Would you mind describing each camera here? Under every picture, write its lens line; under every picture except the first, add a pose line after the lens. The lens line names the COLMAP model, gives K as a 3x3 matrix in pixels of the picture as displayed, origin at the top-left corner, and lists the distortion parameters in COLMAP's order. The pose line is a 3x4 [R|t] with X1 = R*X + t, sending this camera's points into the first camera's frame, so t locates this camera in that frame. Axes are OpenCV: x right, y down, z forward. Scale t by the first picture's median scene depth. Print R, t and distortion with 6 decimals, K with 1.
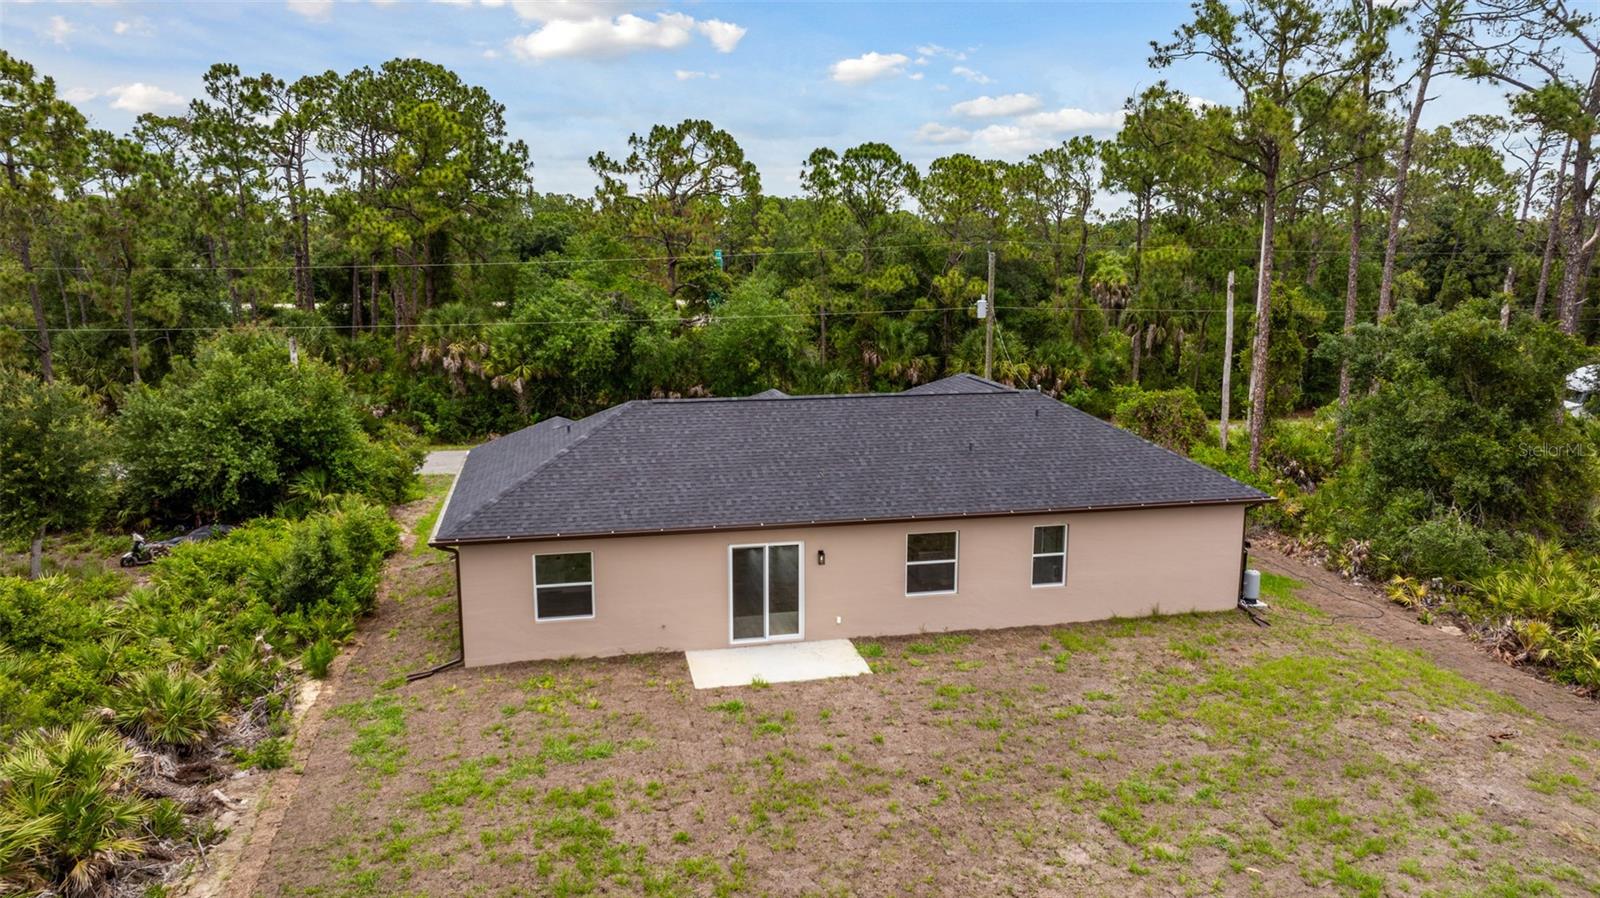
lens RADIAL K [[1123.6, 0, 808.4], [0, 1123.6, 448.1], [0, 0, 1]] dist [-0.020369, 0.002678]
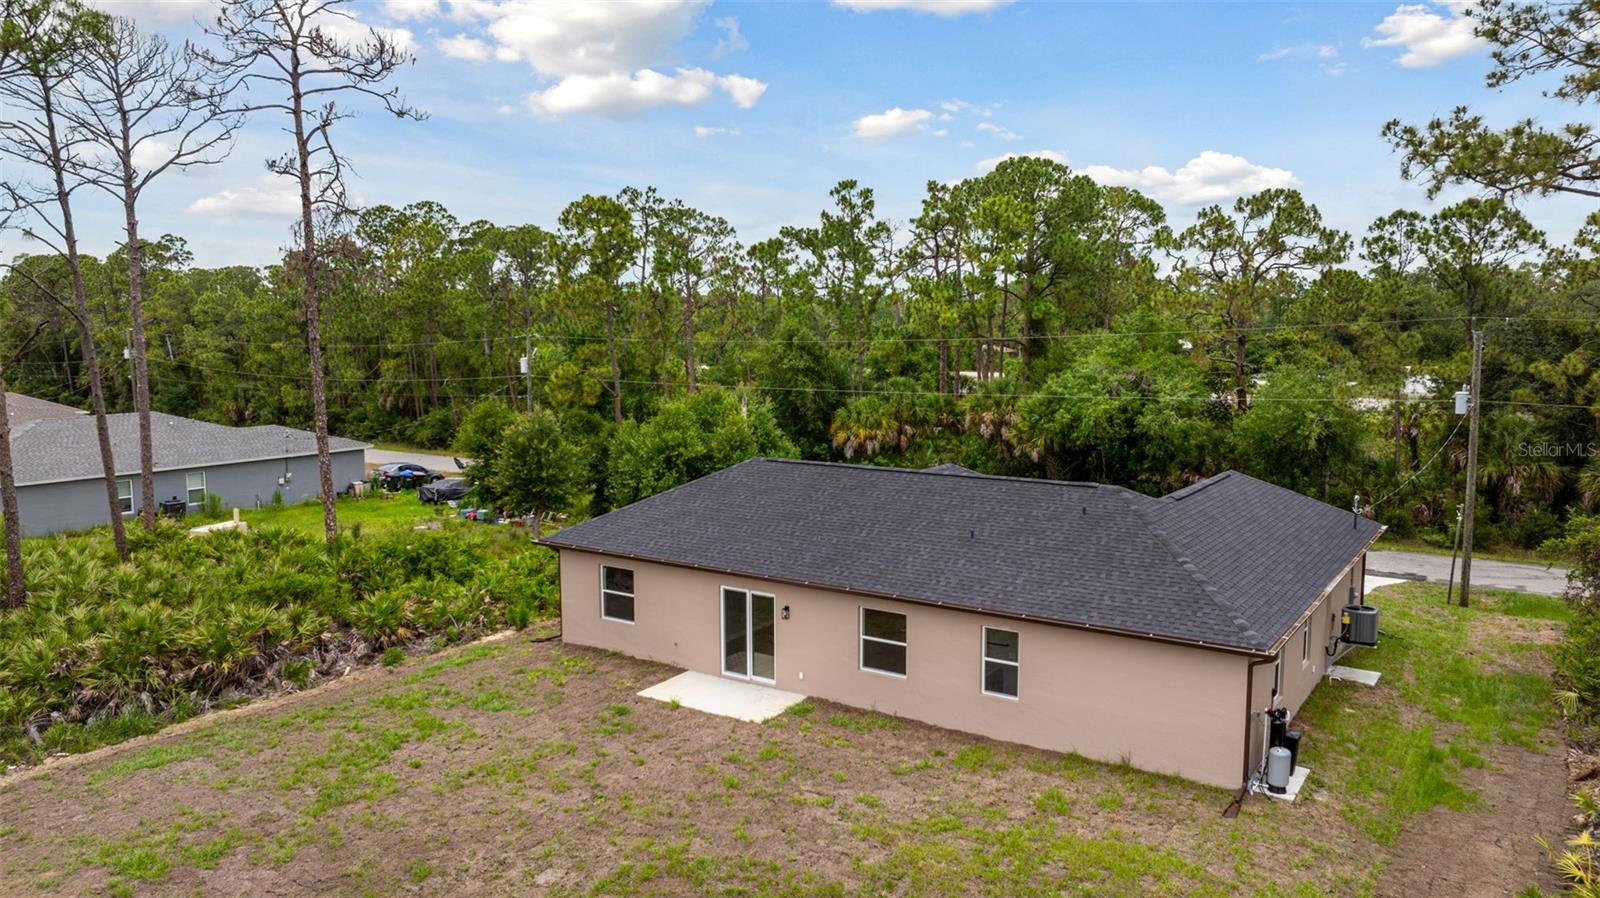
lens RADIAL K [[1123.6, 0, 808.4], [0, 1123.6, 448.1], [0, 0, 1]] dist [-0.020369, 0.002678]
pose [[0.685794, 0.076953, -0.723716, 0.787752], [-0.124838, 0.992094, -0.012807, -0.047679], [0.717009, 0.099130, 0.689979, 0.255743]]
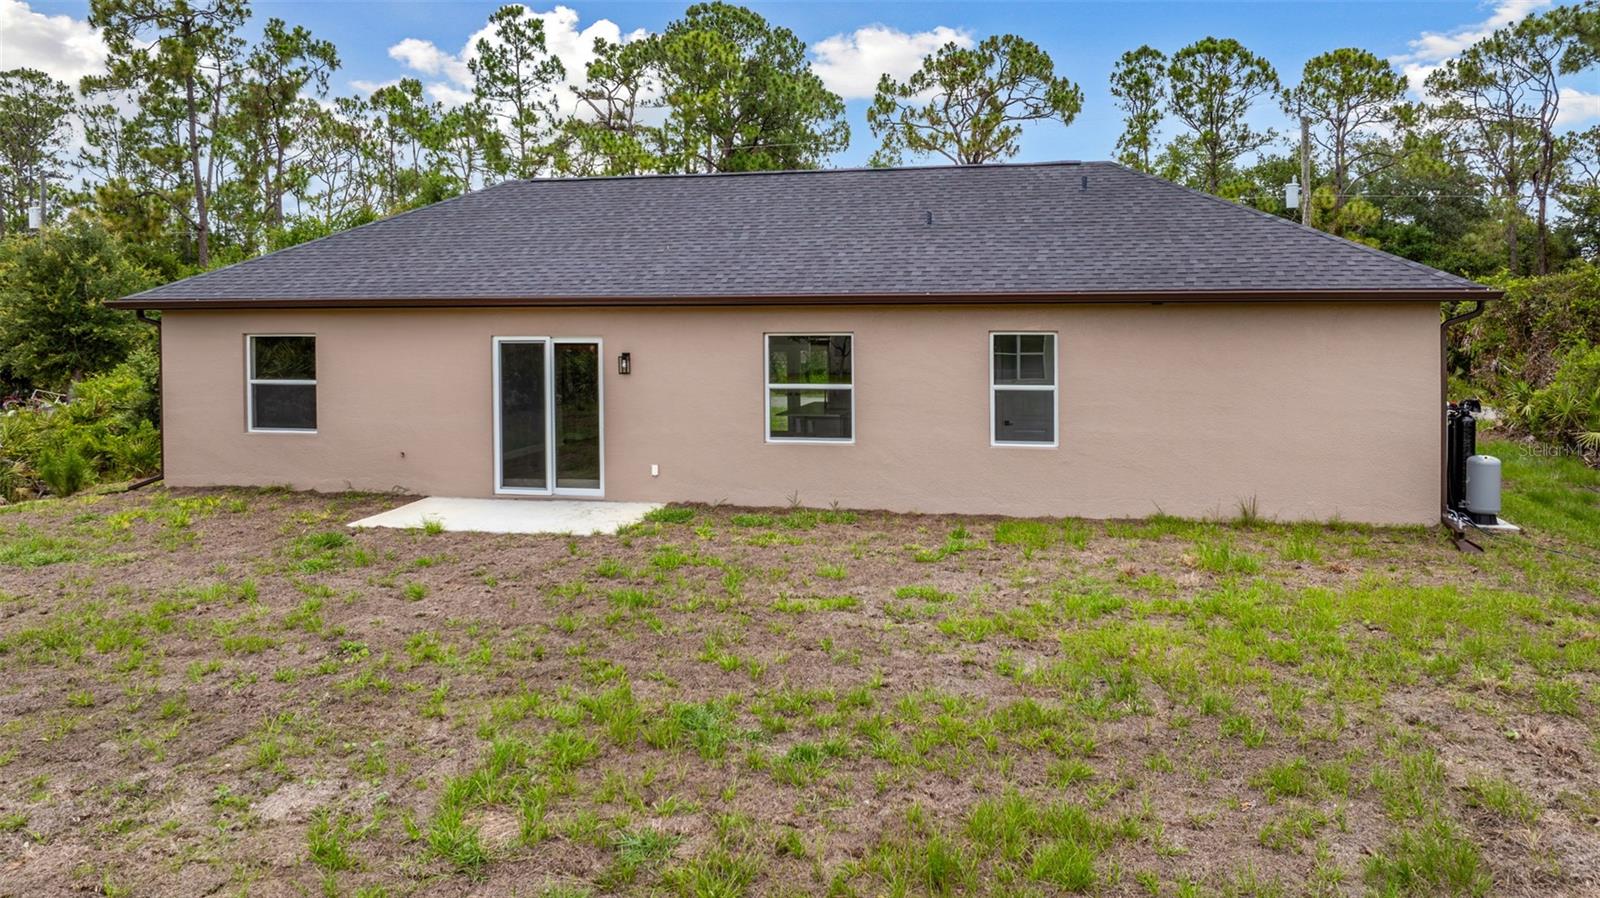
lens RADIAL K [[1166.4, 0, 840.3], [0, 1166.4, 330.8], [0, 0, 1]] dist [-0.019086, 0.000705]
pose [[0.907488, 0.000025, -0.420077, 0.392779], [-0.067049, 0.987189, -0.144785, 0.164844], [0.414692, 0.159557, 0.895864, 0.459094]]
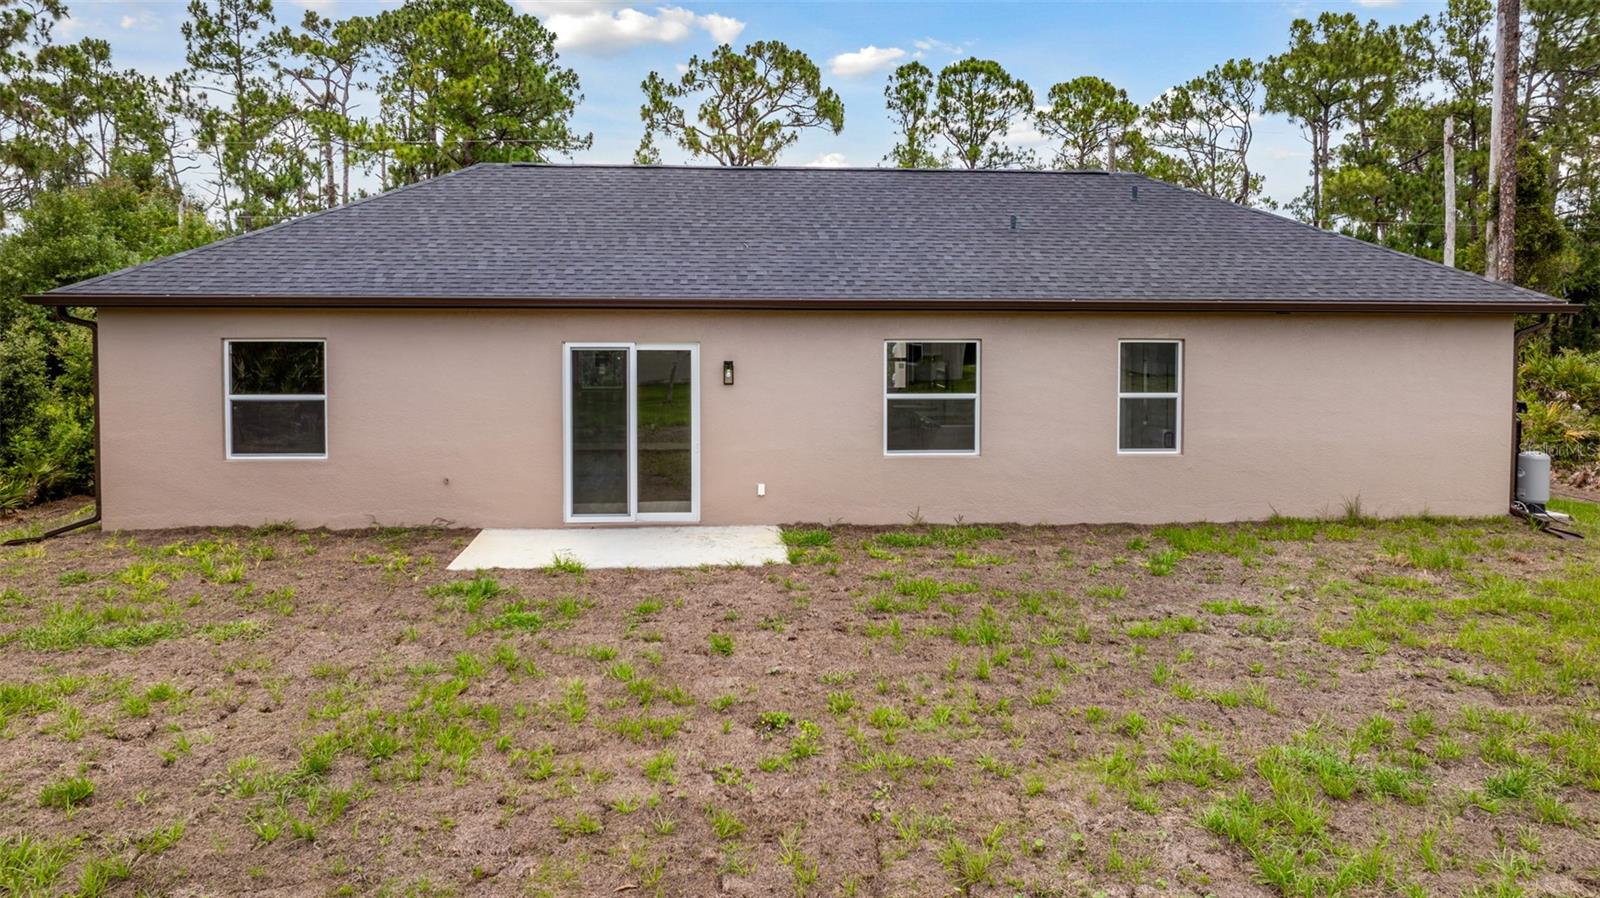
lens RADIAL K [[1152.4, 0, 803.7], [0, 1152.4, 353.6], [0, 0, 1]] dist [-0.022065, 0.004910]
pose [[0.989720, 0.006498, -0.142869, 0.131628], [-0.027088, 0.989402, -0.142656, 0.168955], [0.140428, 0.145060, 0.979407, 0.429765]]
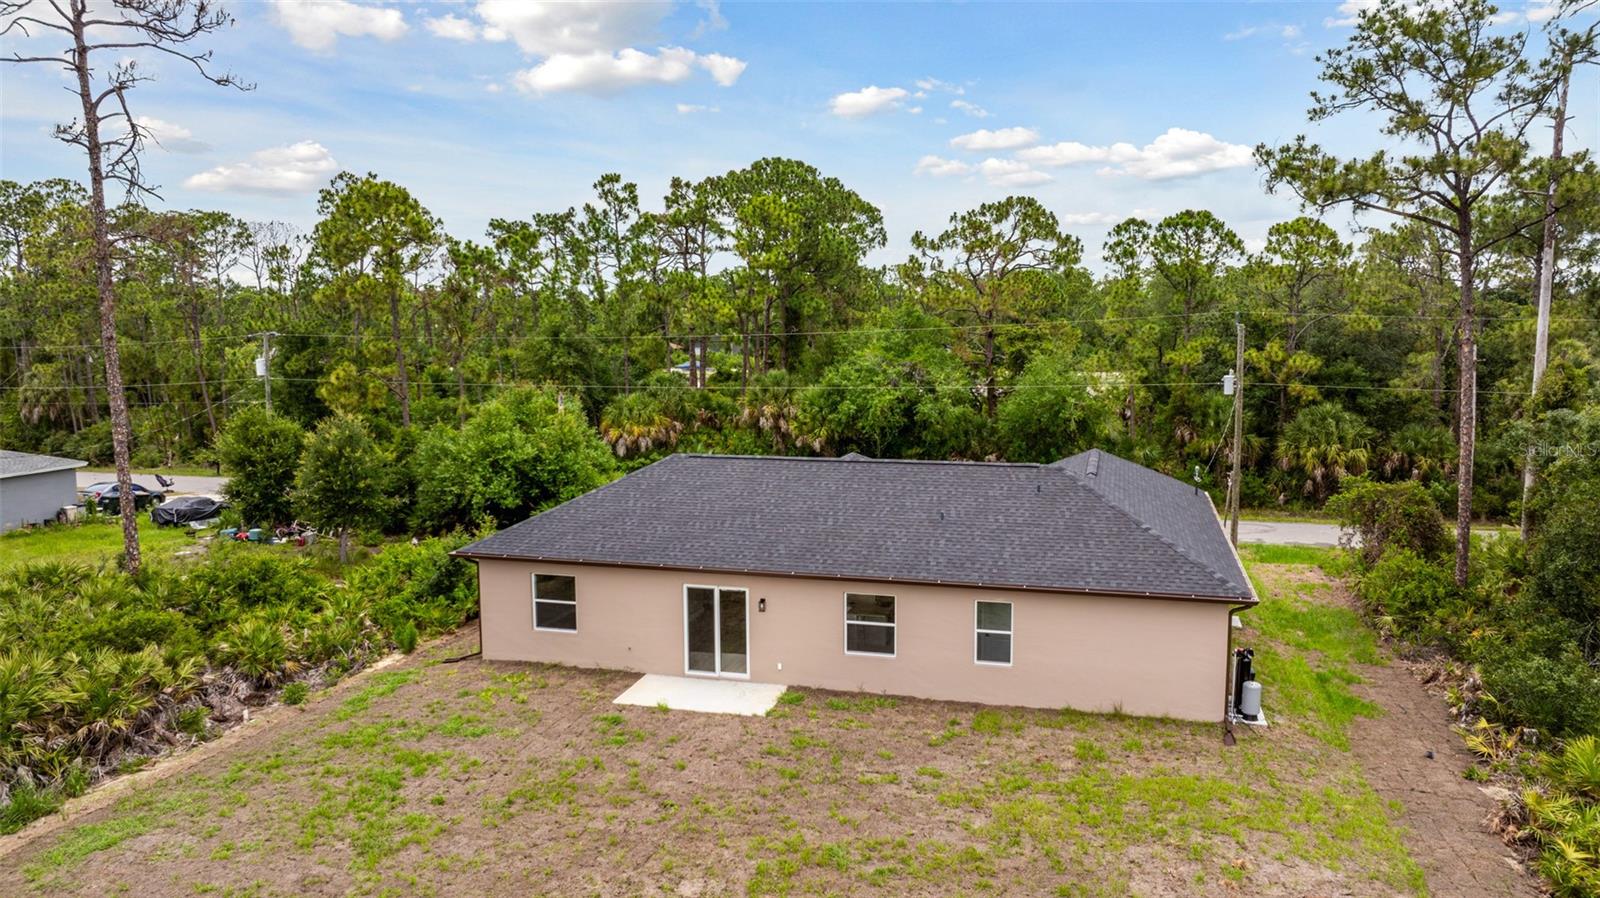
lens RADIAL K [[1123.6, 0, 808.4], [0, 1123.6, 448.1], [0, 0, 1]] dist [-0.020369, 0.002678]
pose [[0.882393, 0.048441, -0.468012, 0.546051], [-0.077601, 0.996047, -0.043216, -0.009972], [0.464069, 0.074452, 0.882665, 0.054040]]
